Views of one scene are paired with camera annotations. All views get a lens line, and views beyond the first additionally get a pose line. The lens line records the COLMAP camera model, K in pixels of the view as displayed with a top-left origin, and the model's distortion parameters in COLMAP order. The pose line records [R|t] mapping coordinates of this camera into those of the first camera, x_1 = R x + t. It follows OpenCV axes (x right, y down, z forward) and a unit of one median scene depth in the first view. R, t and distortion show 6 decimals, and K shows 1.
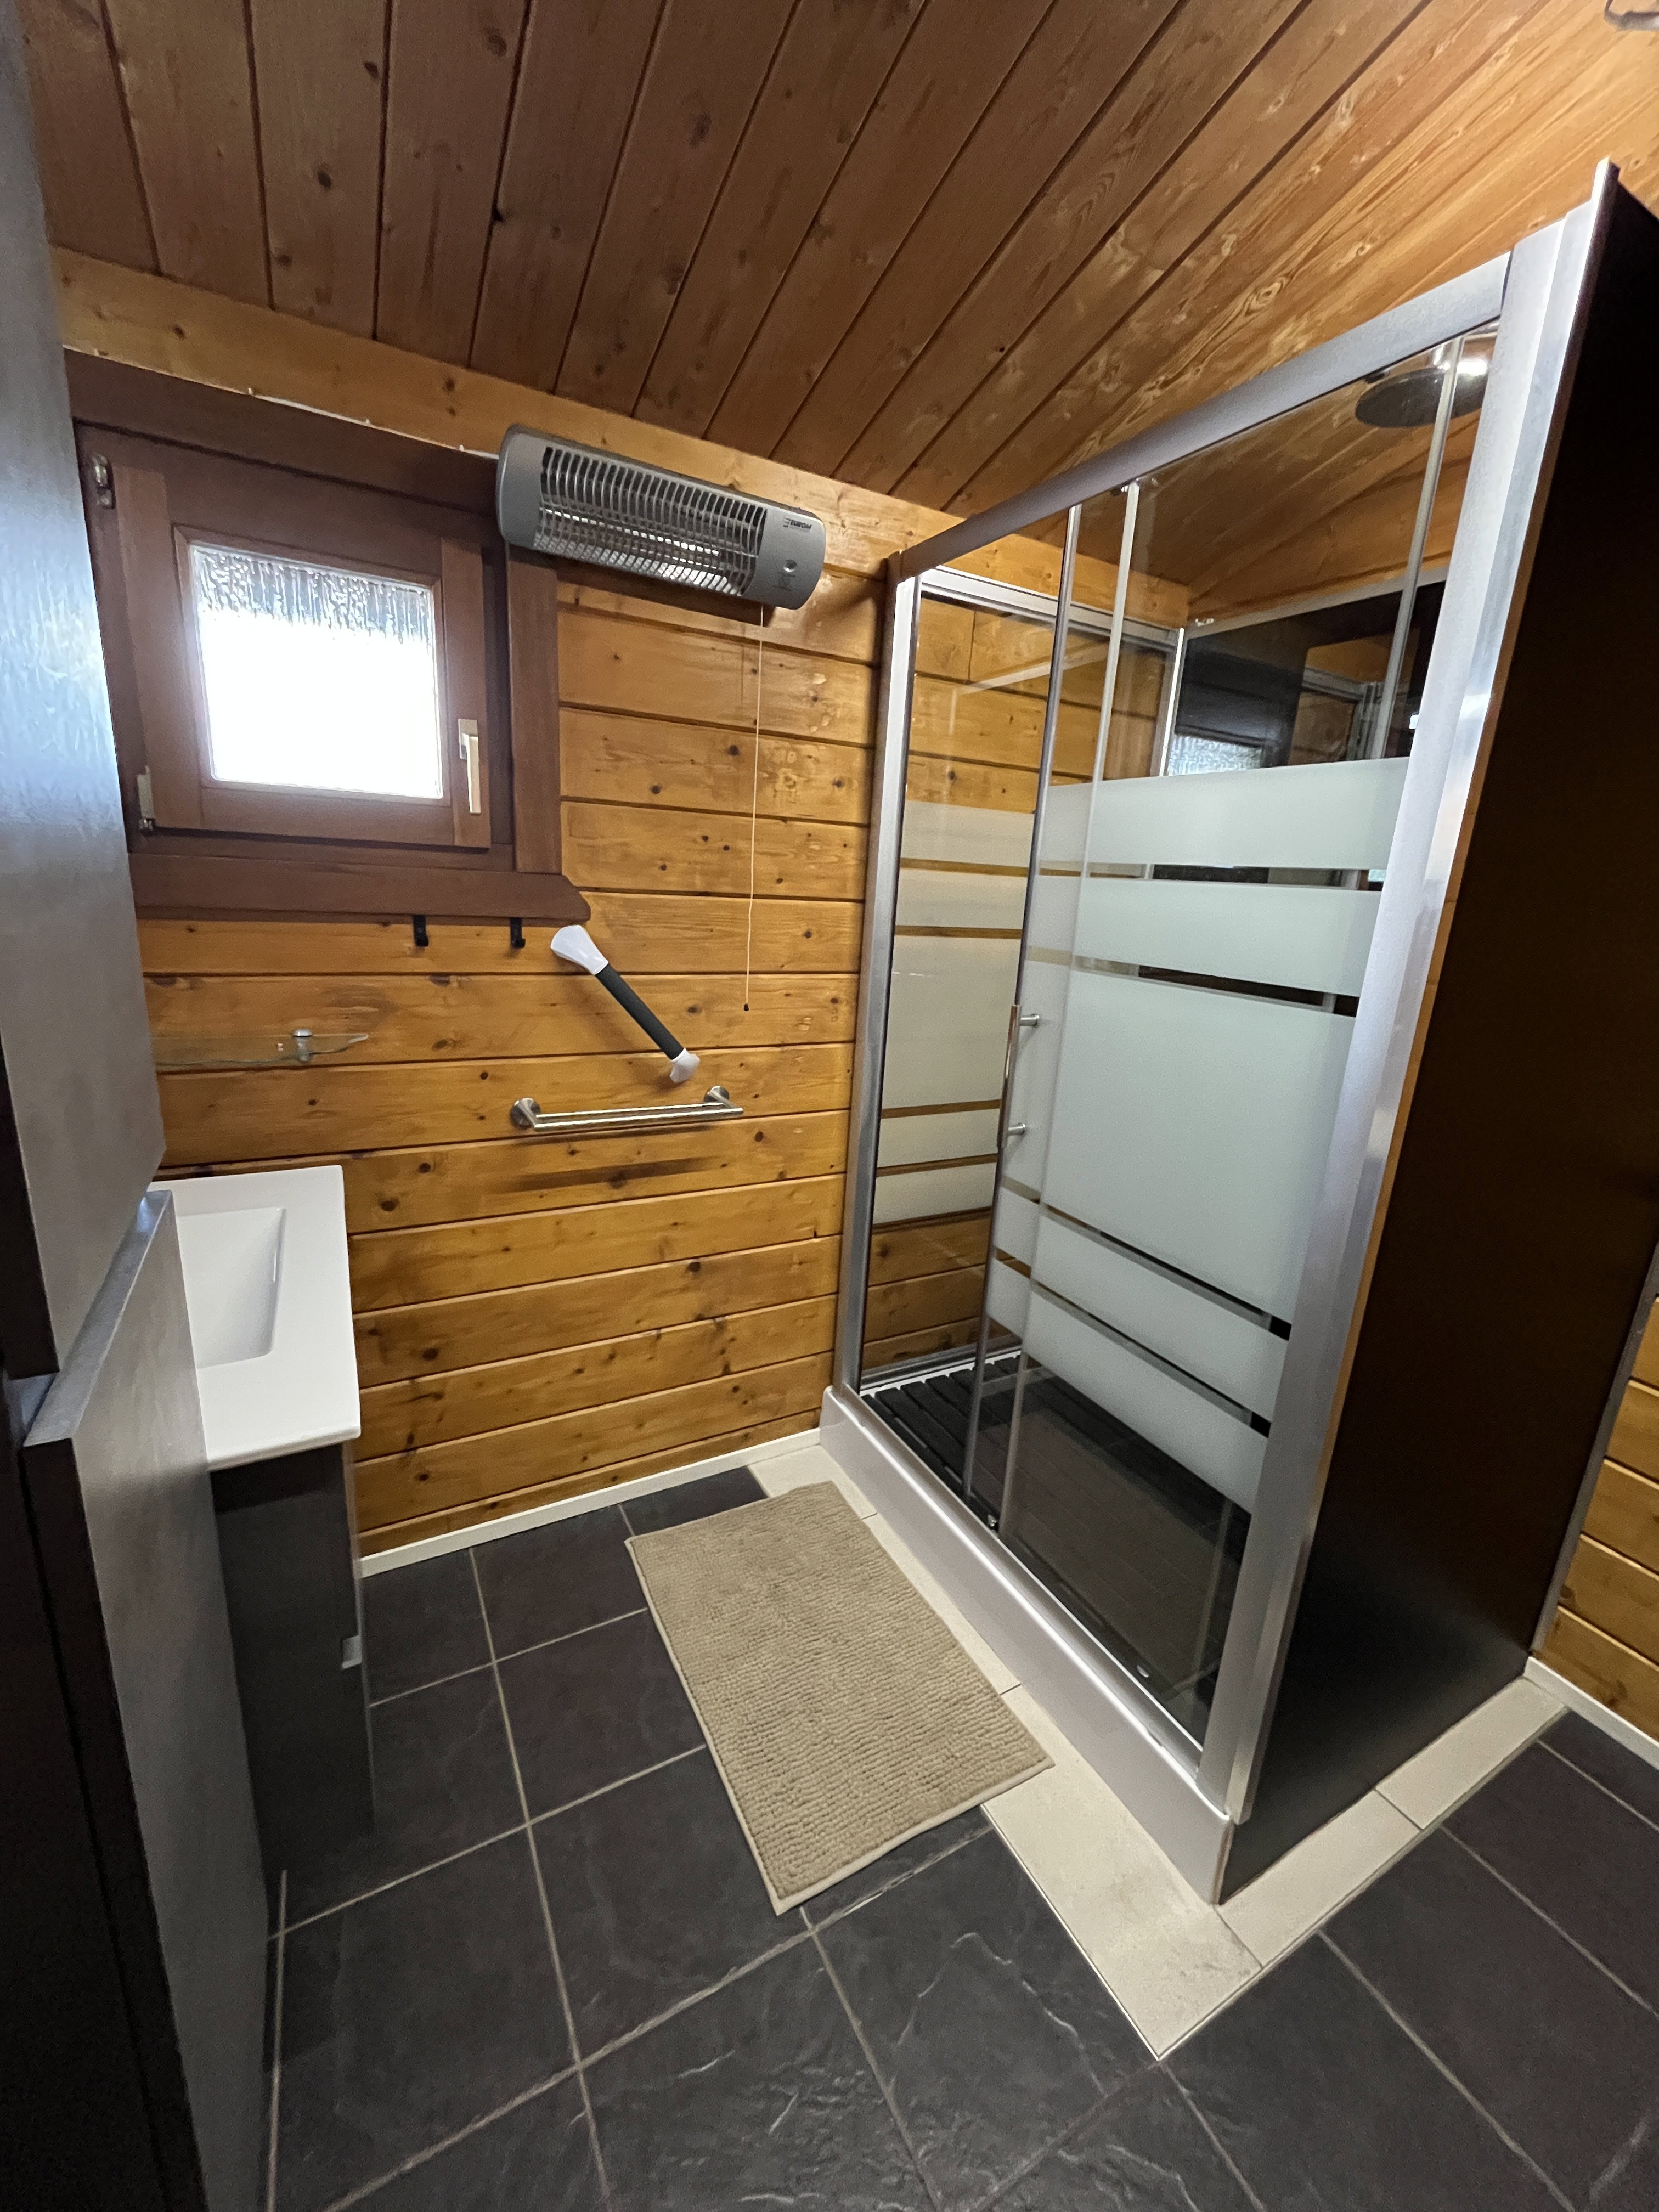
lens RADIAL K [[890.8, 0, 826.9], [0, 890.8, 1107.5], [0, 0, 1]] dist [-0.003981, -0.000062]
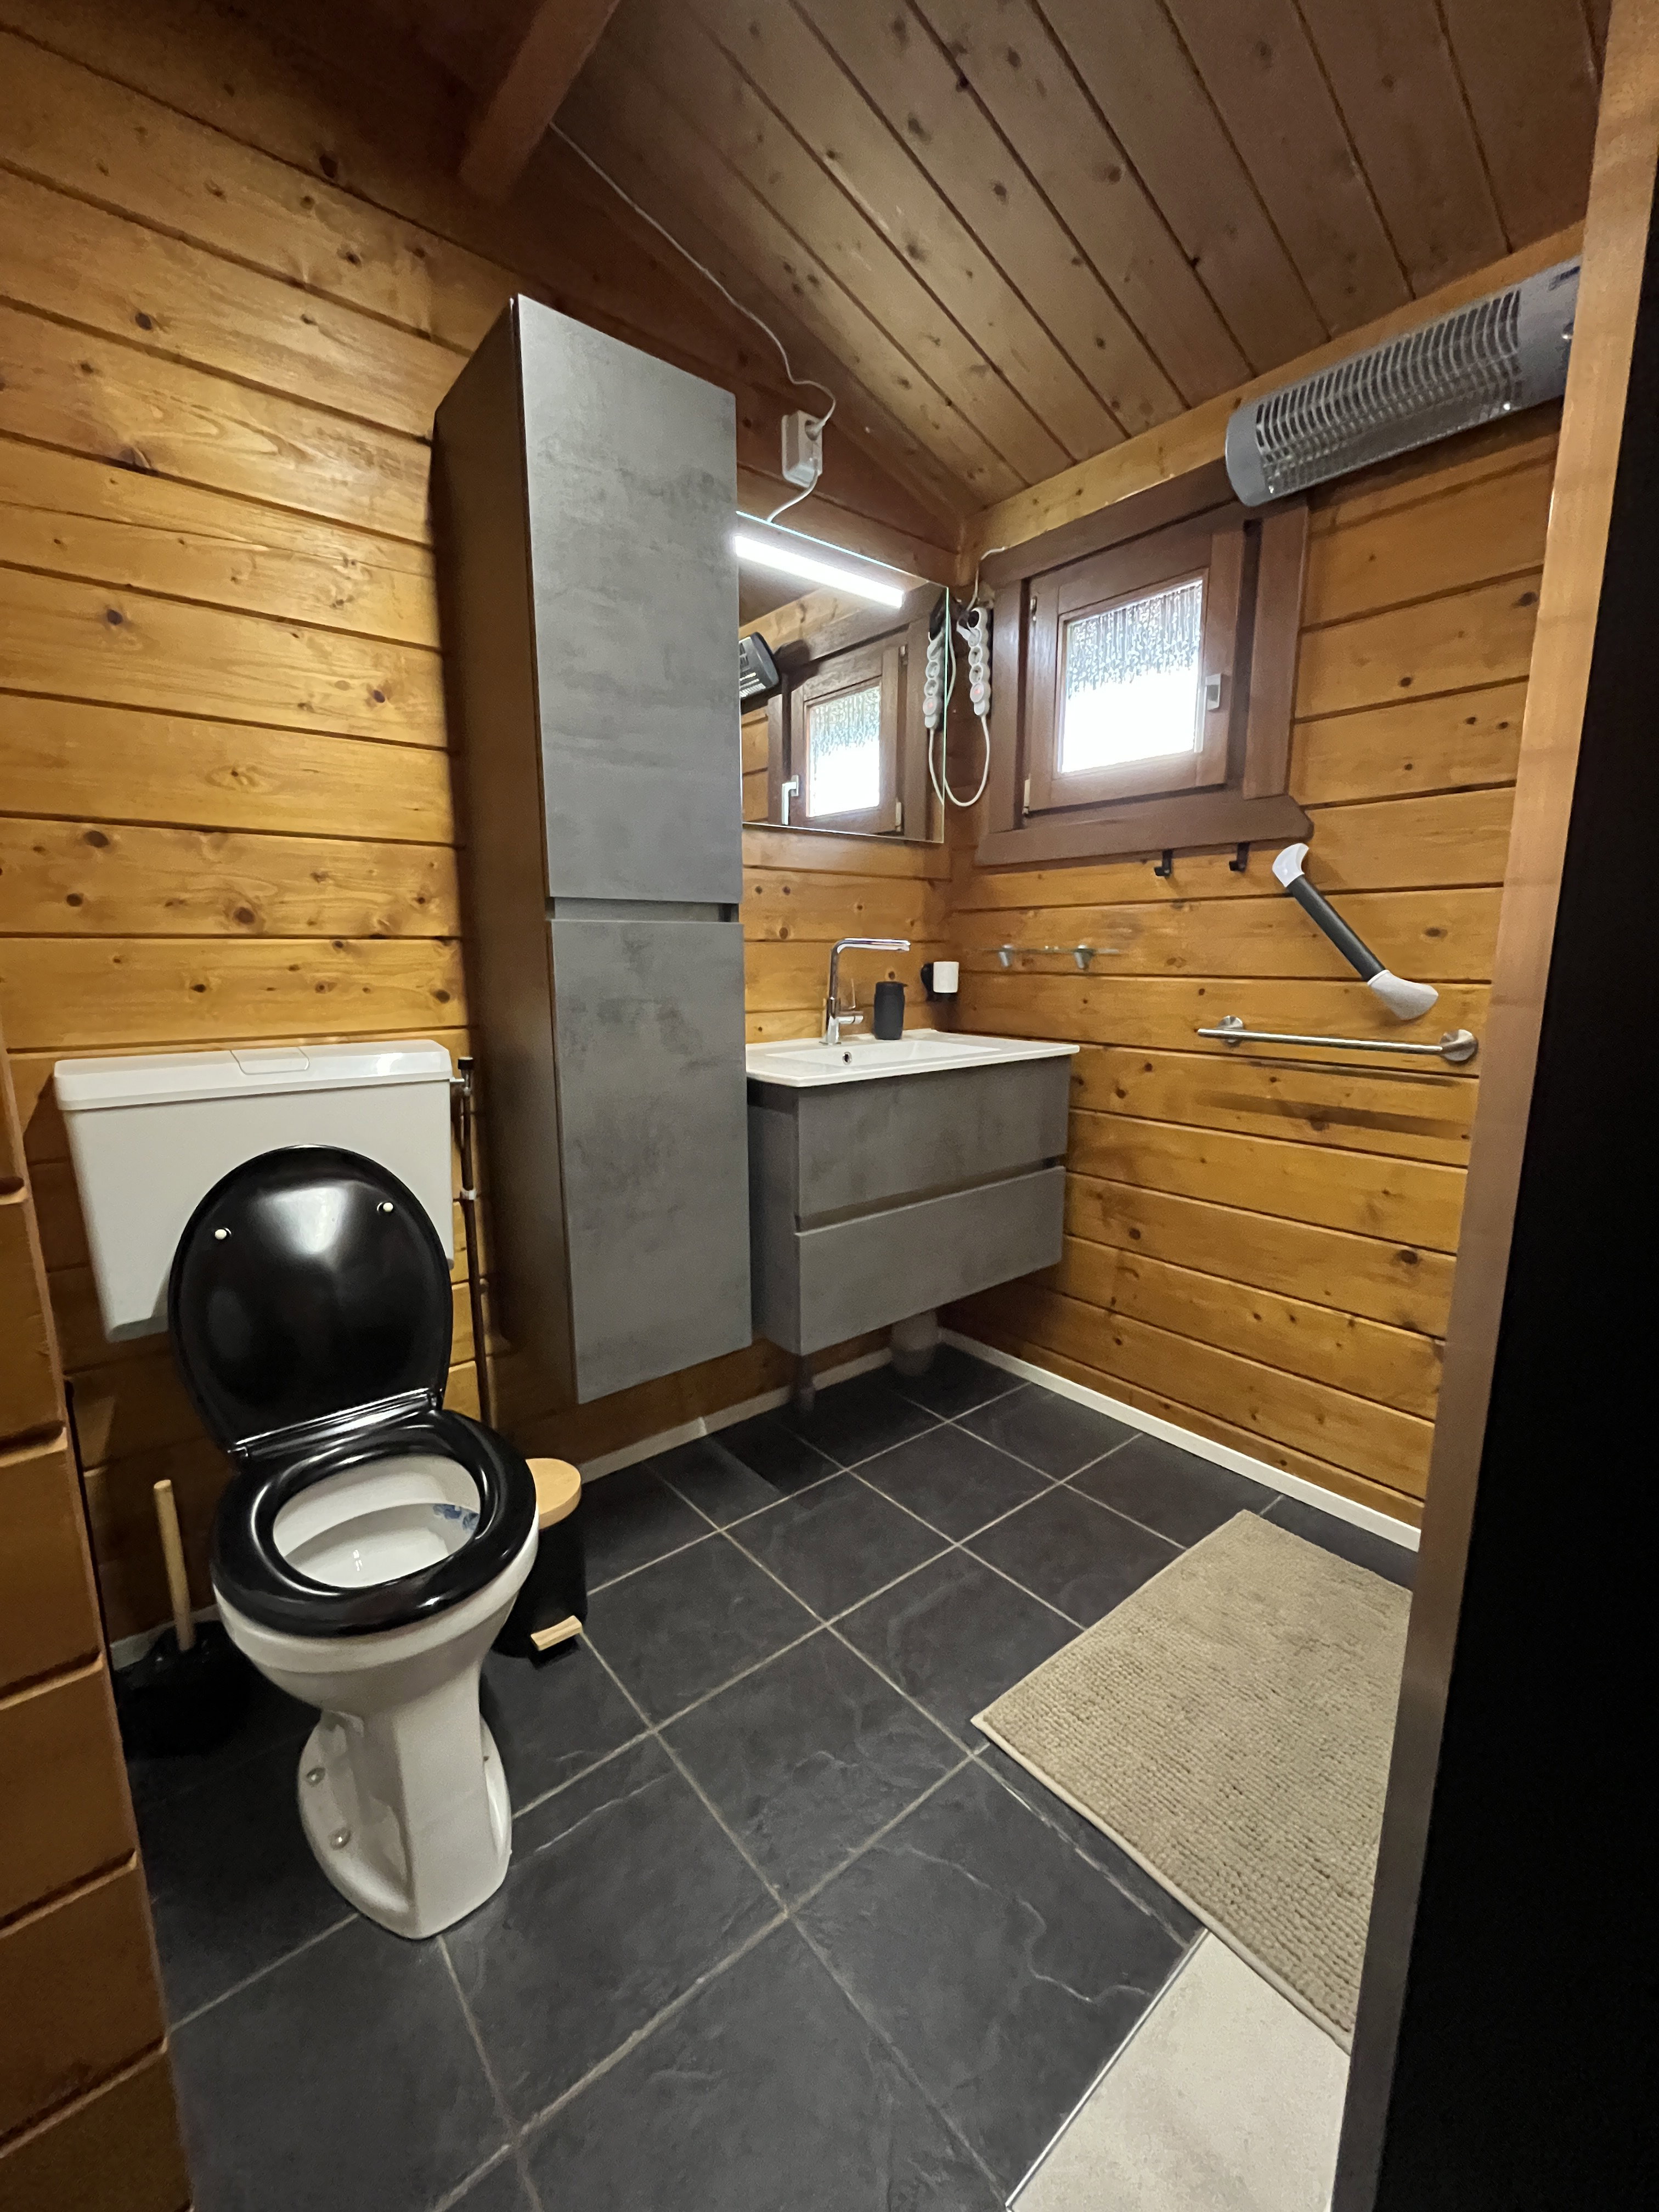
lens RADIAL K [[890.8, 0, 824.6], [0, 890.8, 1106.5], [0, 0, 1]] dist [-0.003981, -0.000062]
pose [[0.188934, 0.112741, -0.975497, 0.644560], [-0.238118, 0.969000, 0.065871, 0.145984], [0.952682, 0.219838, 0.209923, 0.356841]]
